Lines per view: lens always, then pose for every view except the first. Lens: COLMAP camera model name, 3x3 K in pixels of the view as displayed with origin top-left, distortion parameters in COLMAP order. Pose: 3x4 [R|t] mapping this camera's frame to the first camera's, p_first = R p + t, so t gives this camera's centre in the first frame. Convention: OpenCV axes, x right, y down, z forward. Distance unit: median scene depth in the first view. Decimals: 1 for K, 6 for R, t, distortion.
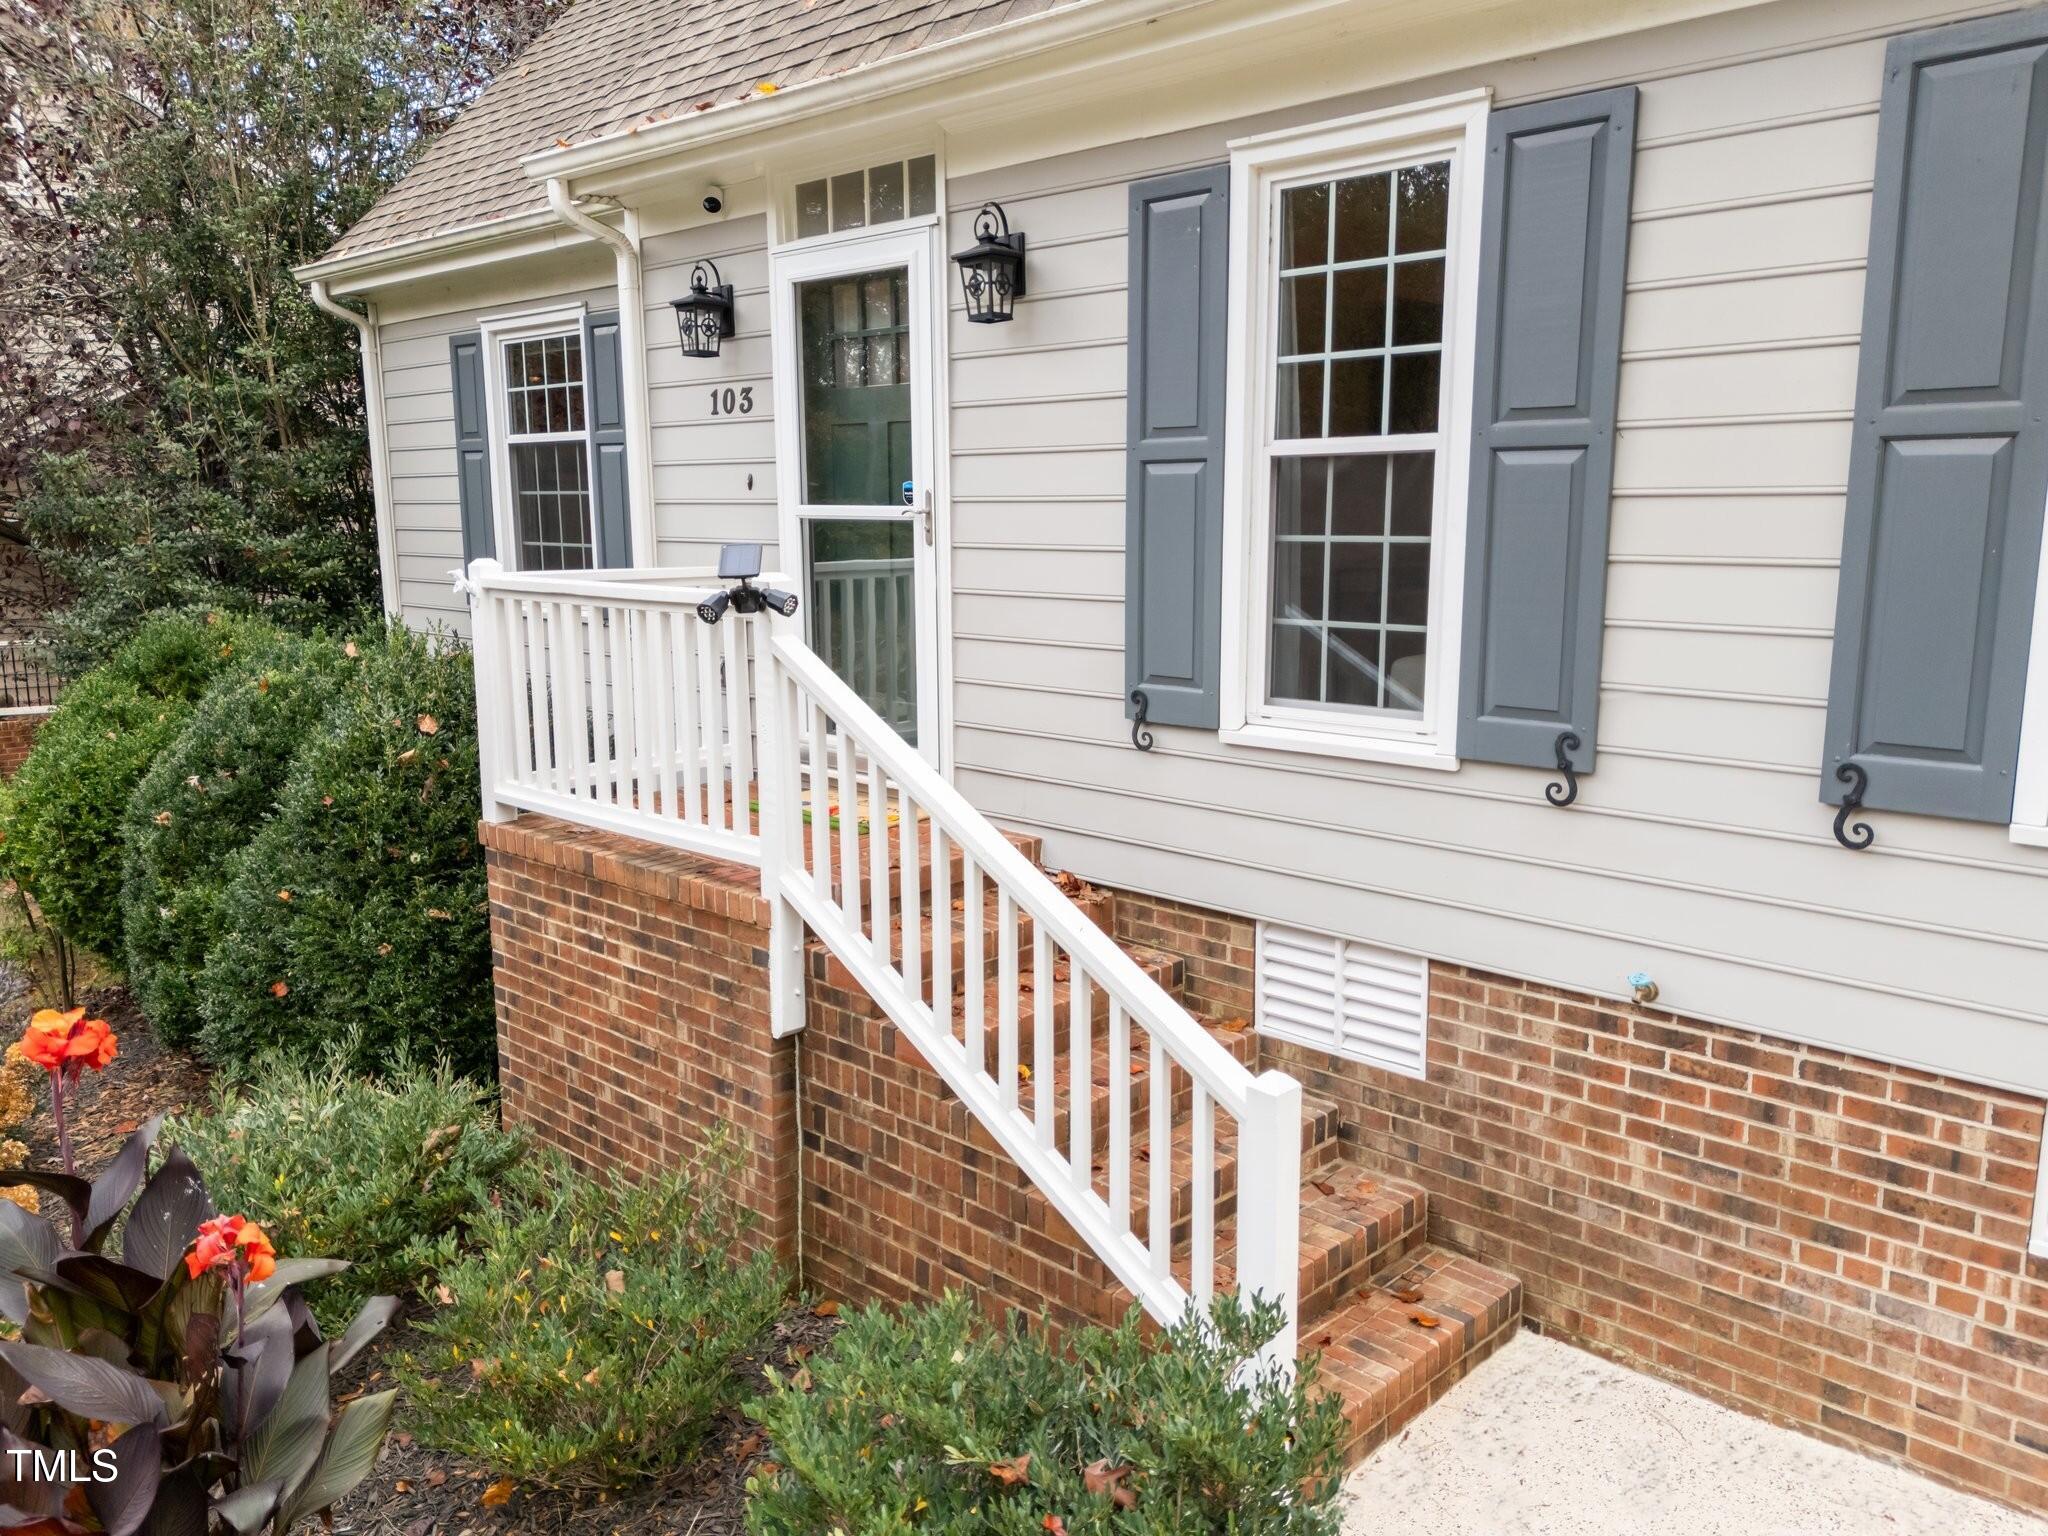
lens RADIAL K [[1496.7, 0, 1021.1], [0, 1496.7, 760.9], [0, 0, 1]] dist [0.070369, -0.009250]
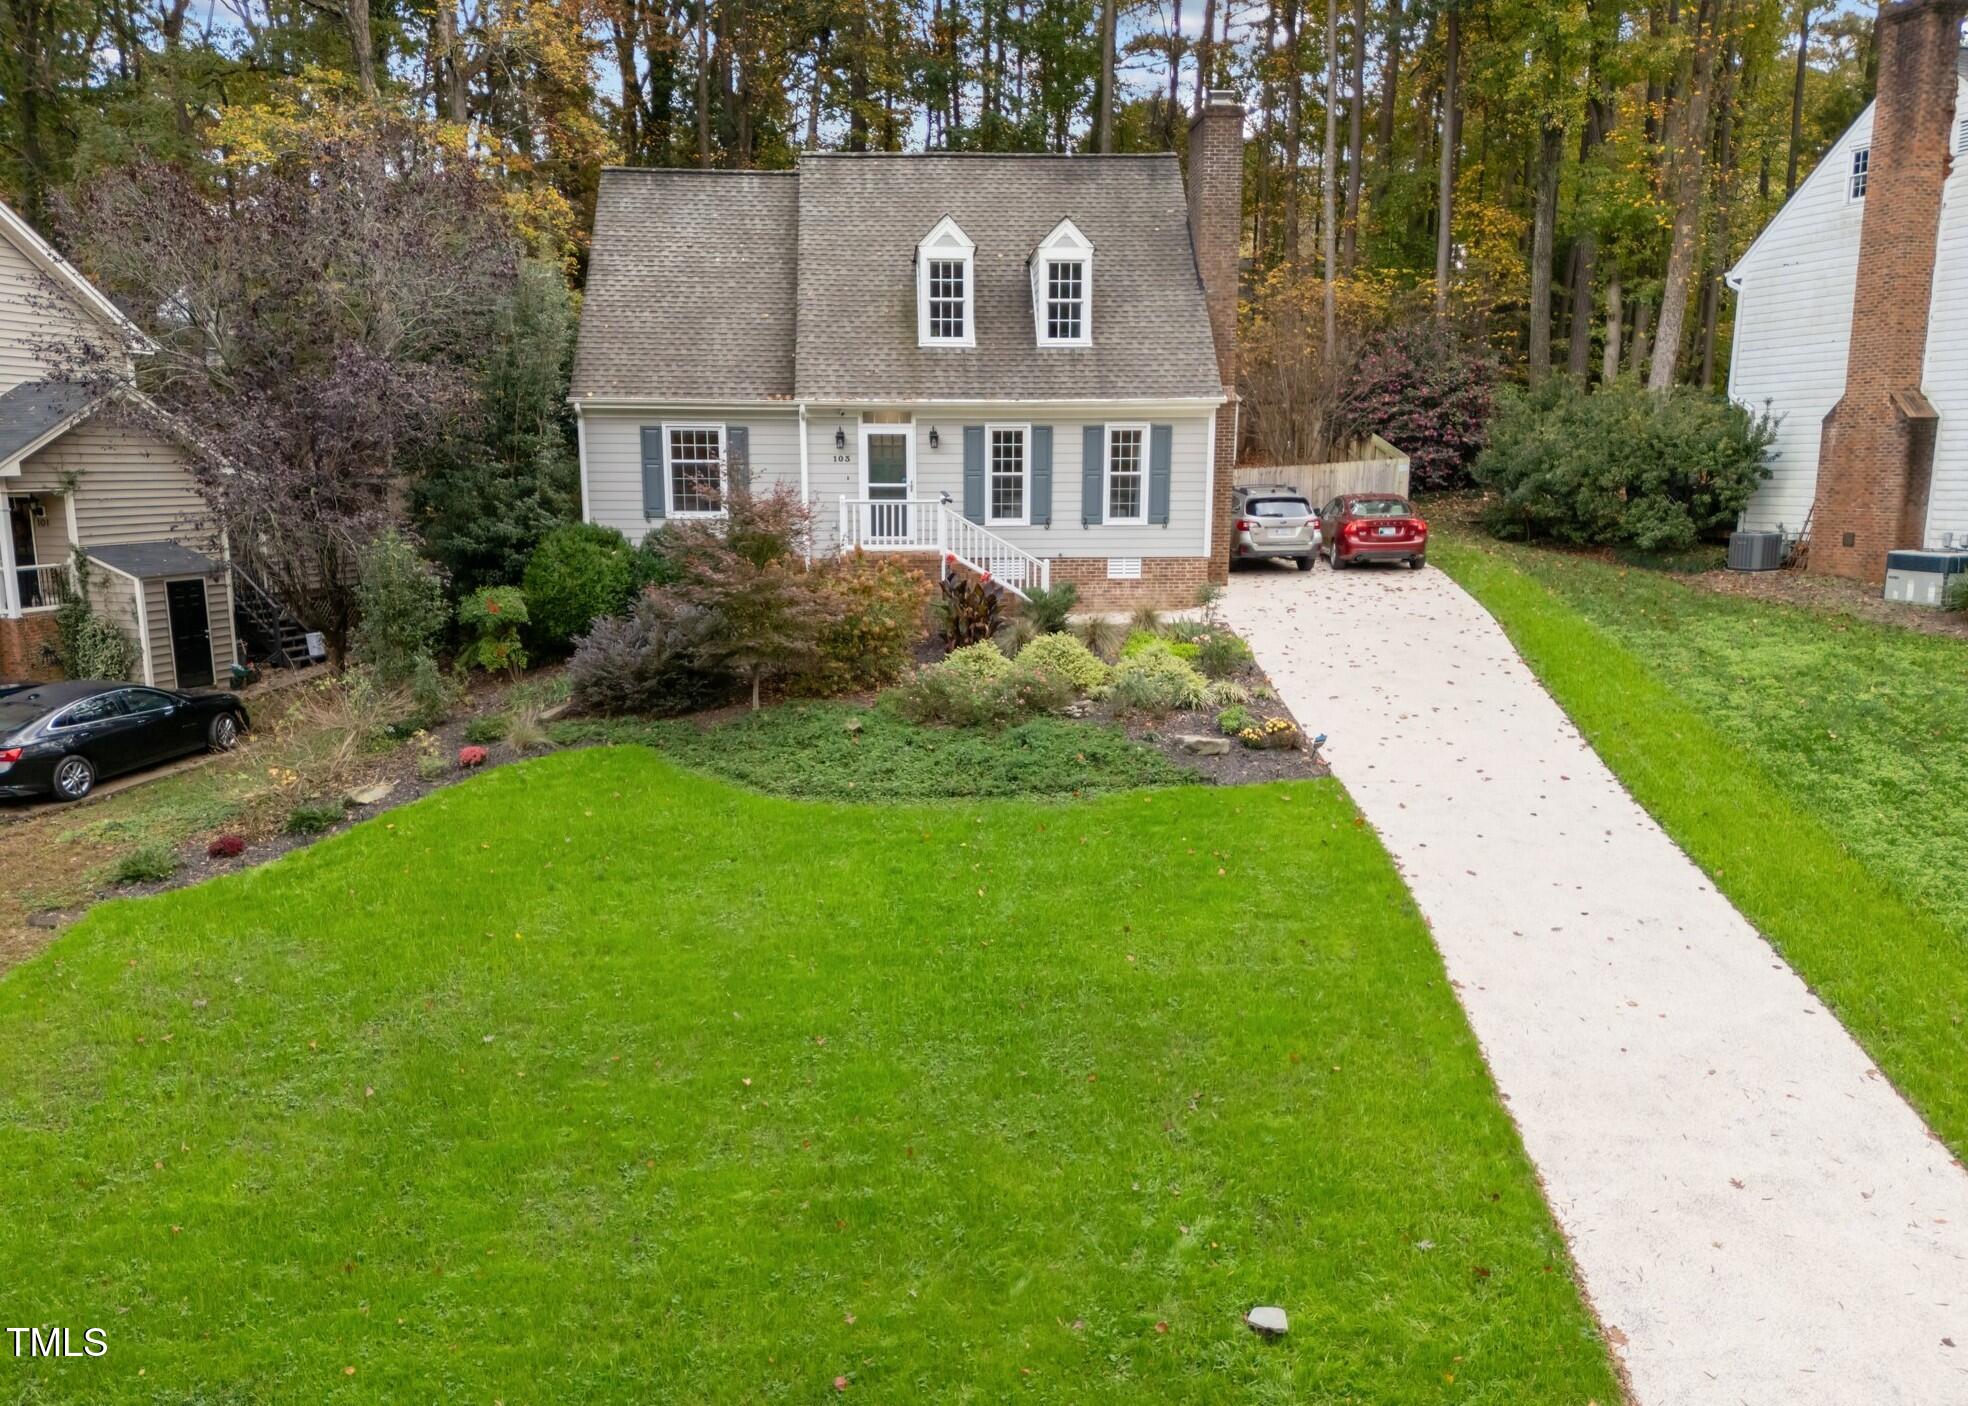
lens RADIAL K [[1515.4, 0, 967.2], [0, 1515.4, 772.8], [0, 0, 1]] dist [0.100294, -0.000851]
pose [[0.697490, -0.138865, 0.703011, -4.254046], [0.121511, 0.989756, 0.074949, 0.491115], [-0.706217, 0.033147, 0.707219, -3.097908]]
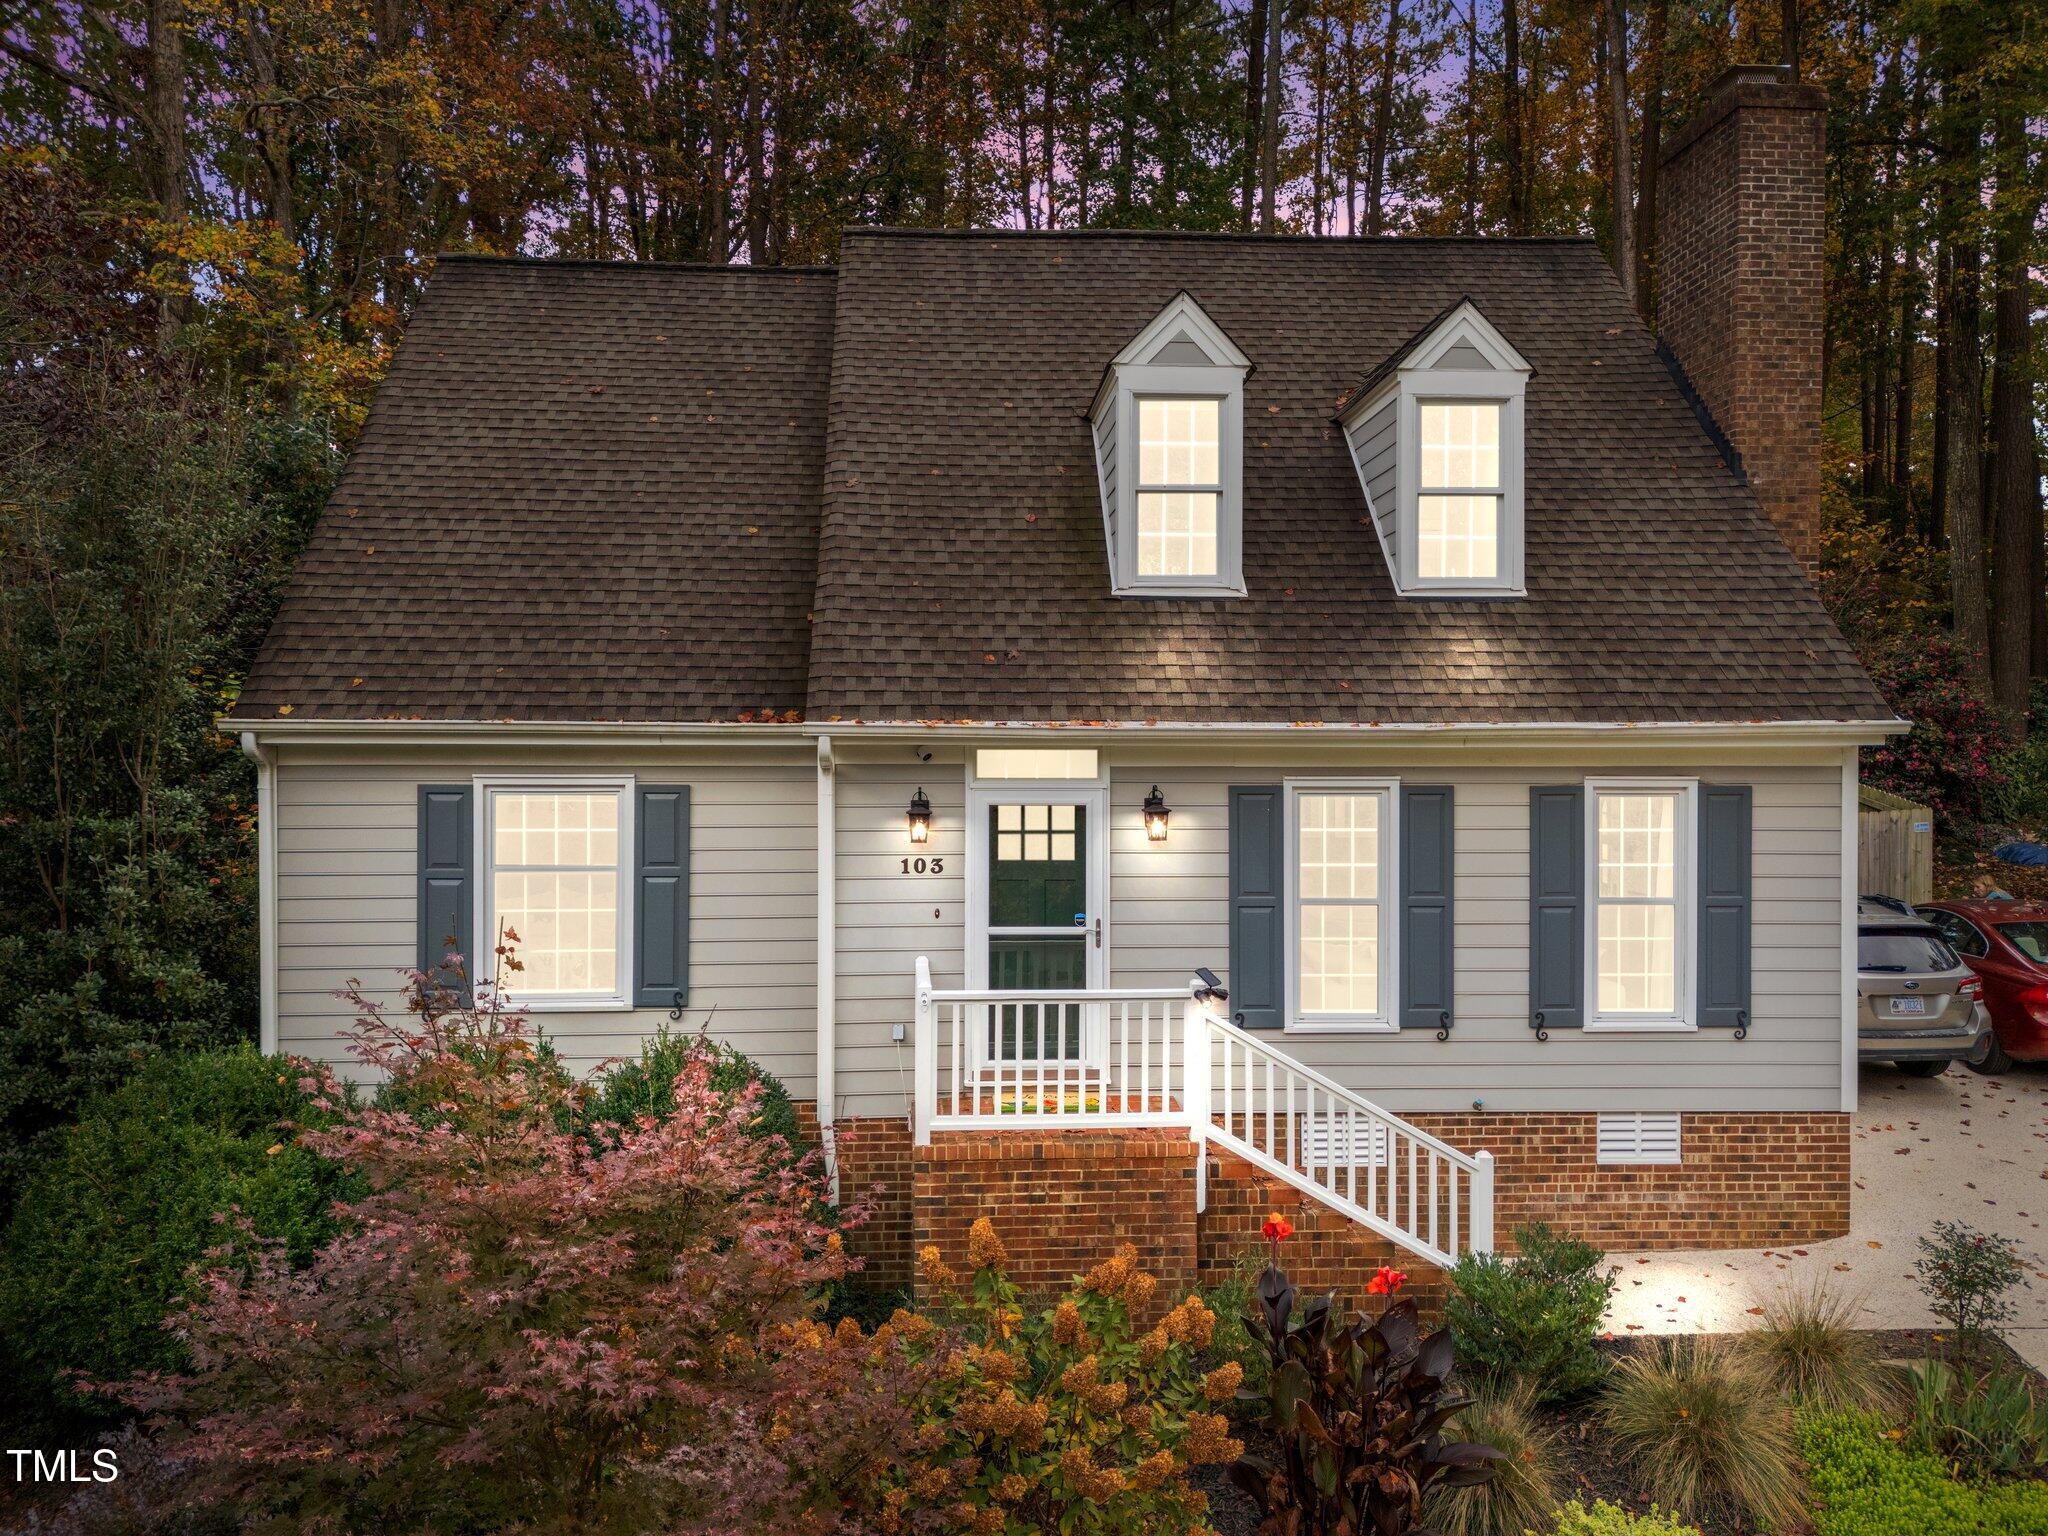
lens RADIAL K [[1496.7, 0, 1011.8], [0, 1496.7, 752.2], [0, 0, 1]] dist [0.070369, -0.009250]
pose [[0.695229, -0.005398, 0.718768, -1.816995], [0.118696, 0.987106, -0.107396, -0.241017], [-0.708920, 0.159980, 0.686905, -0.310400]]
